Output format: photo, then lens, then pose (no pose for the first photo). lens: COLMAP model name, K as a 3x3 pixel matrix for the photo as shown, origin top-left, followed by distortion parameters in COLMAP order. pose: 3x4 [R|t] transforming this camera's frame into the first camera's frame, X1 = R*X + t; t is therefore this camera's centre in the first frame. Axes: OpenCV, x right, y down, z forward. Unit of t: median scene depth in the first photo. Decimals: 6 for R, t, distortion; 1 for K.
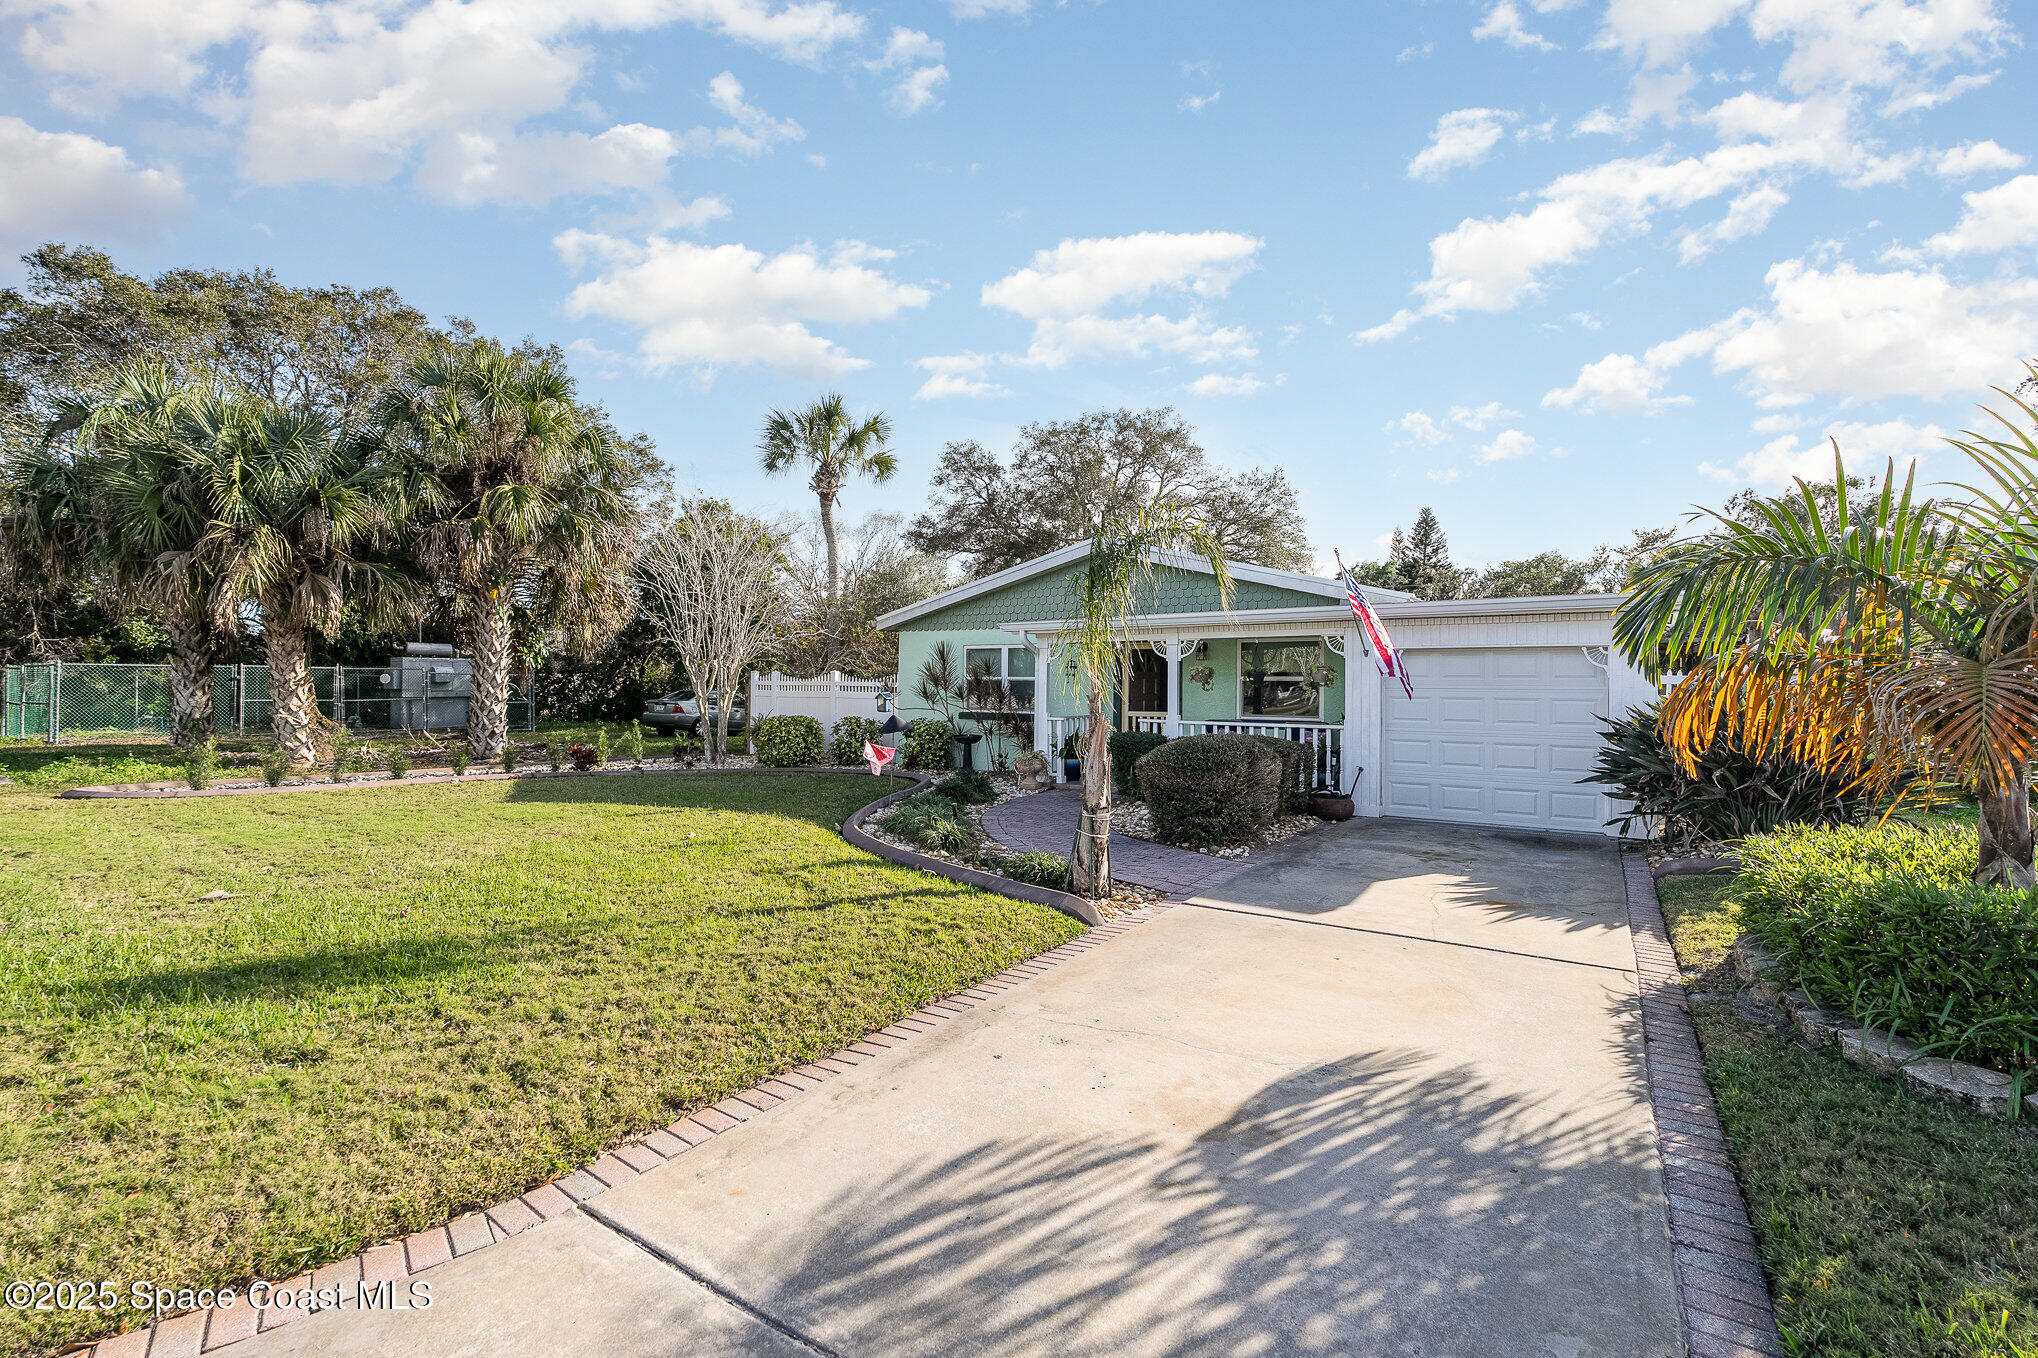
lens RADIAL K [[902.3, 0, 1036.9], [0, 902.3, 681.7], [0, 0, 1]] dist [-0.003379, 0.000016]
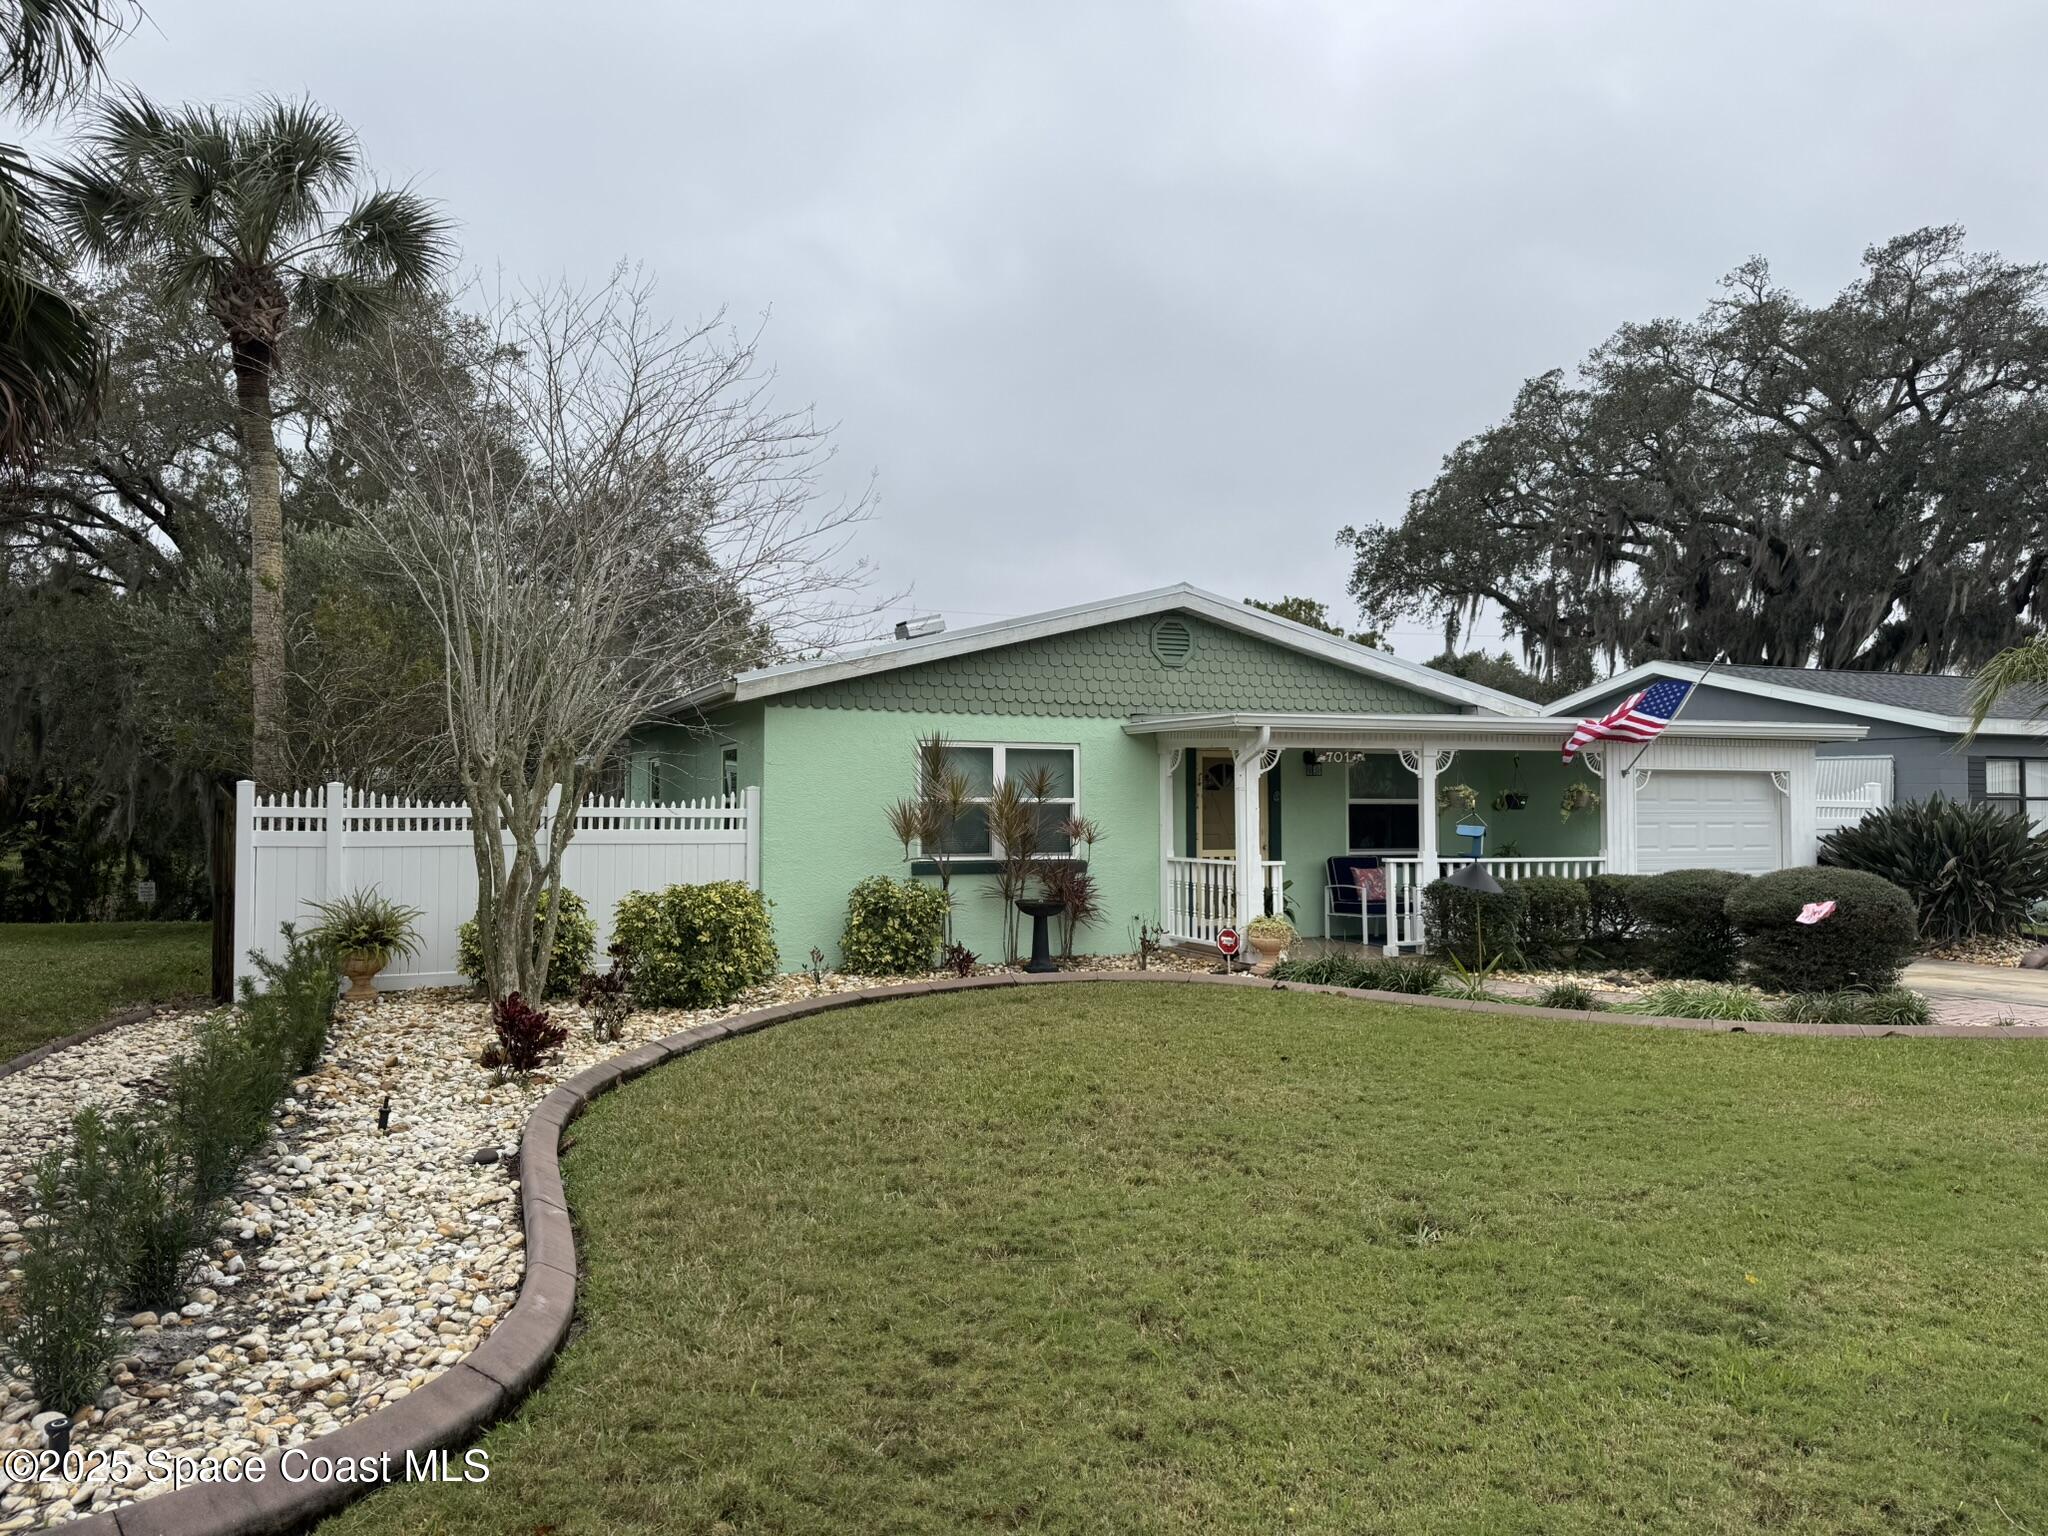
lens RADIAL K [[1432.4, 0, 1036.6], [0, 1432.4, 767.6], [0, 0, 1]] dist [0.064141, -0.053481]
pose [[0.562439, 0.018993, 0.826620, -0.801713], [0.002611, 0.999690, -0.024746, -0.002427], [-0.826835, 0.016076, 0.562215, 0.483420]]
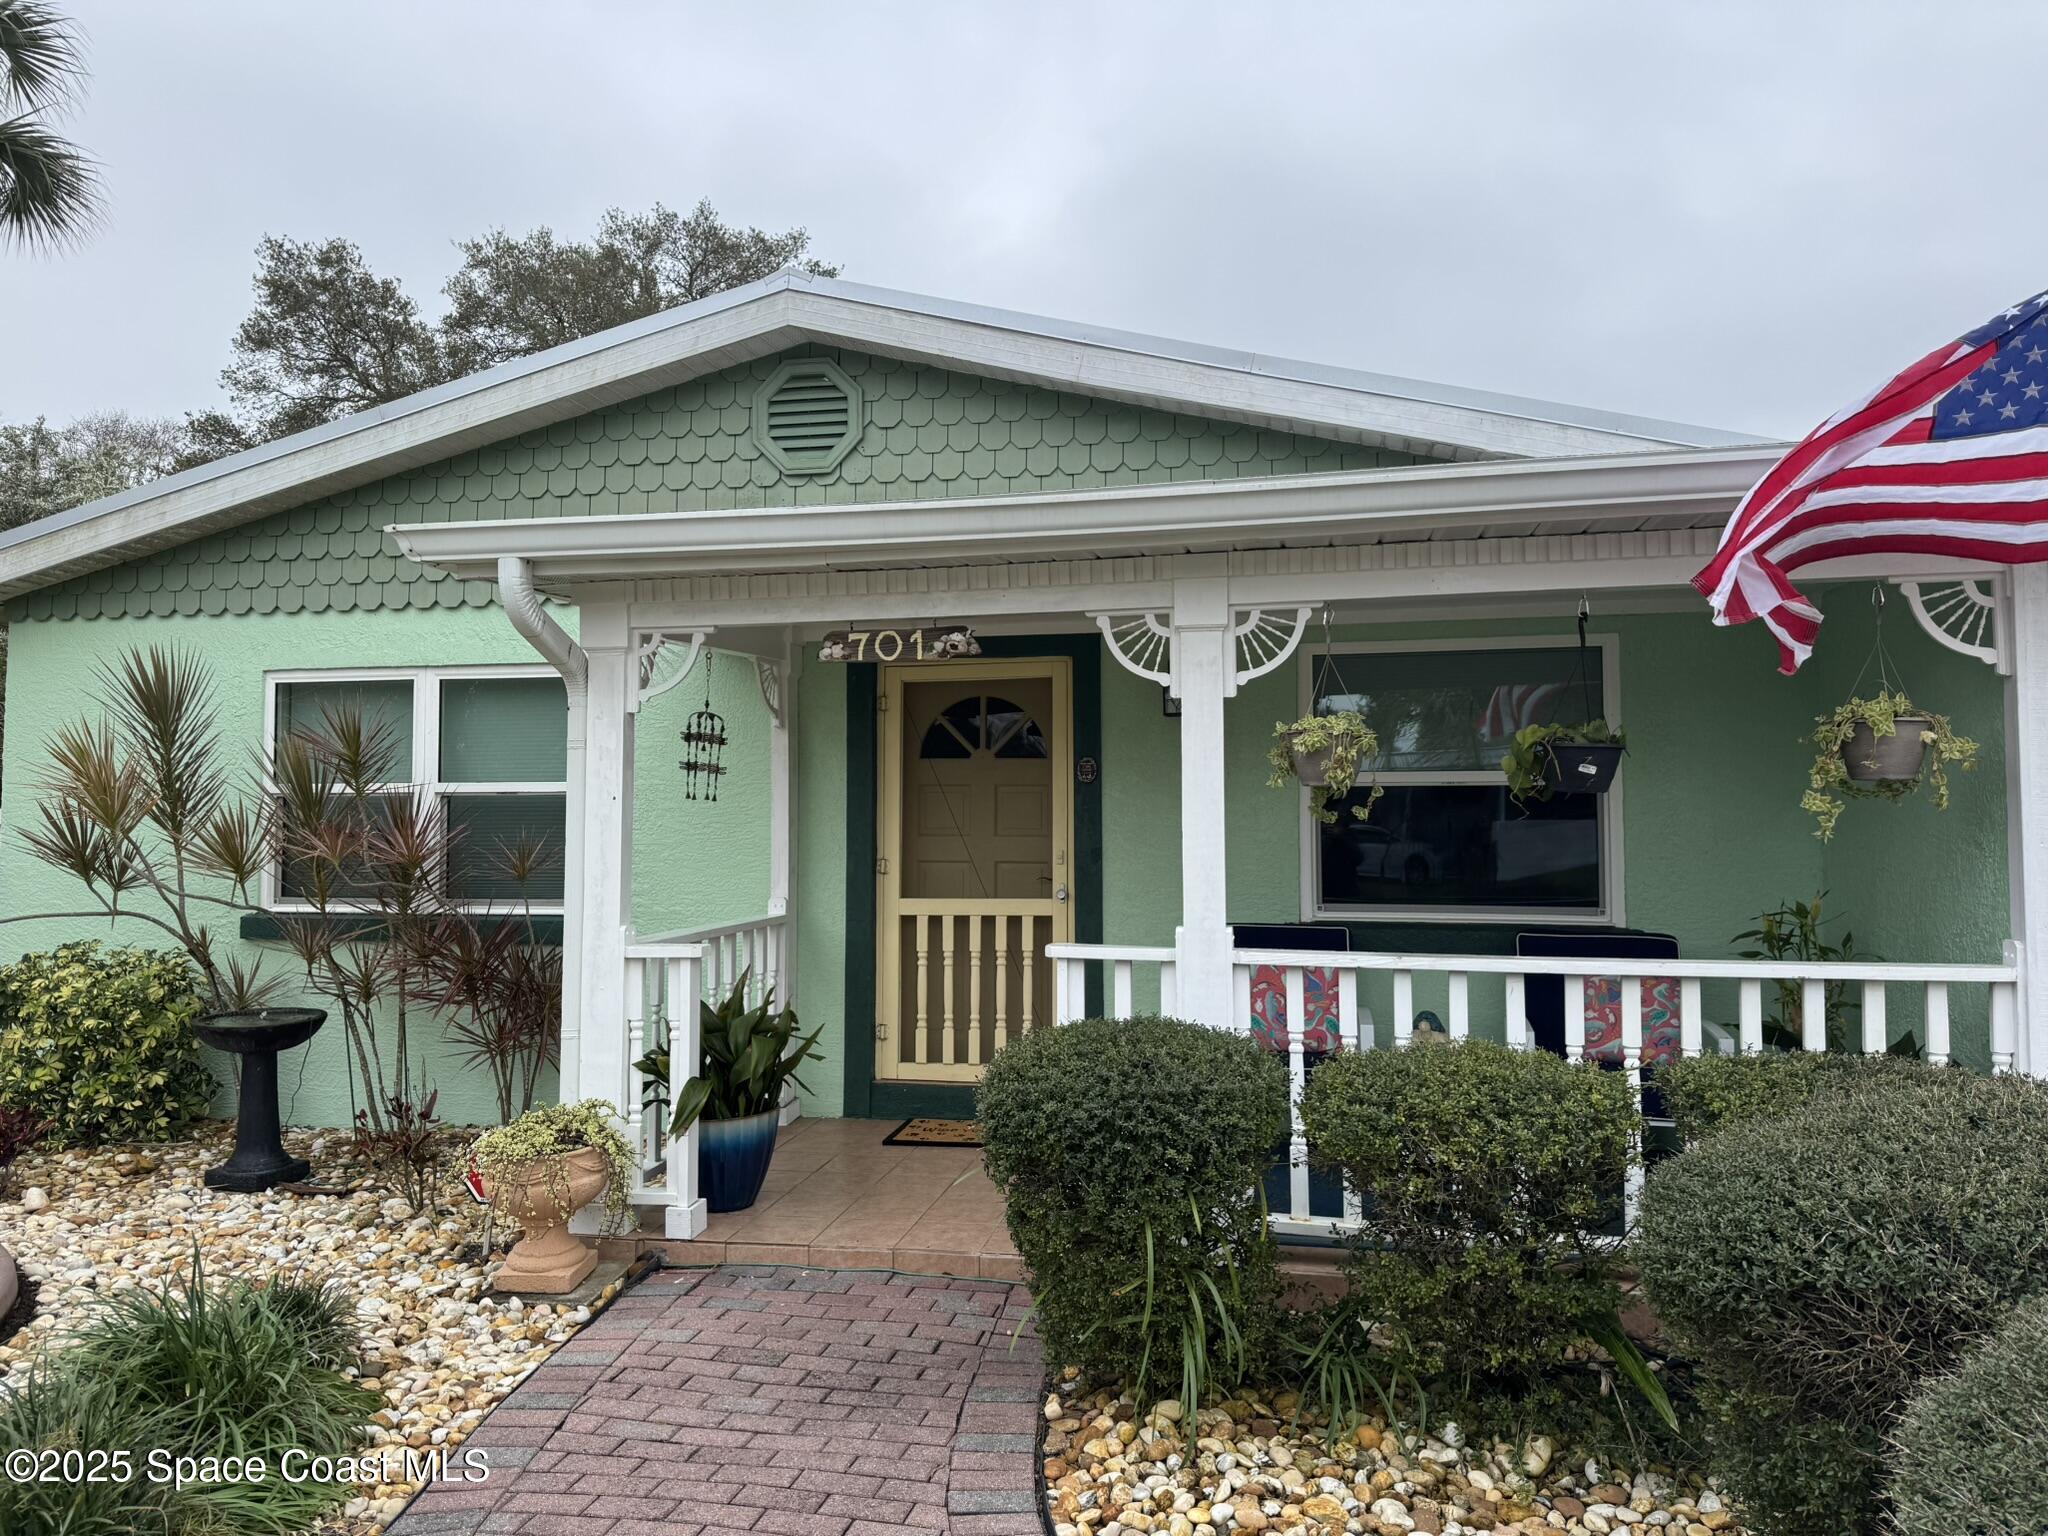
lens RADIAL K [[1432.4, 0, 1027.2], [0, 1432.4, 764.6], [0, 0, 1]] dist [0.064141, -0.053481]
pose [[0.937675, -0.001447, 0.347510, -0.017001], [0.011702, 0.999556, -0.027414, 0.003158], [-0.347316, 0.029772, 0.937276, 0.536088]]
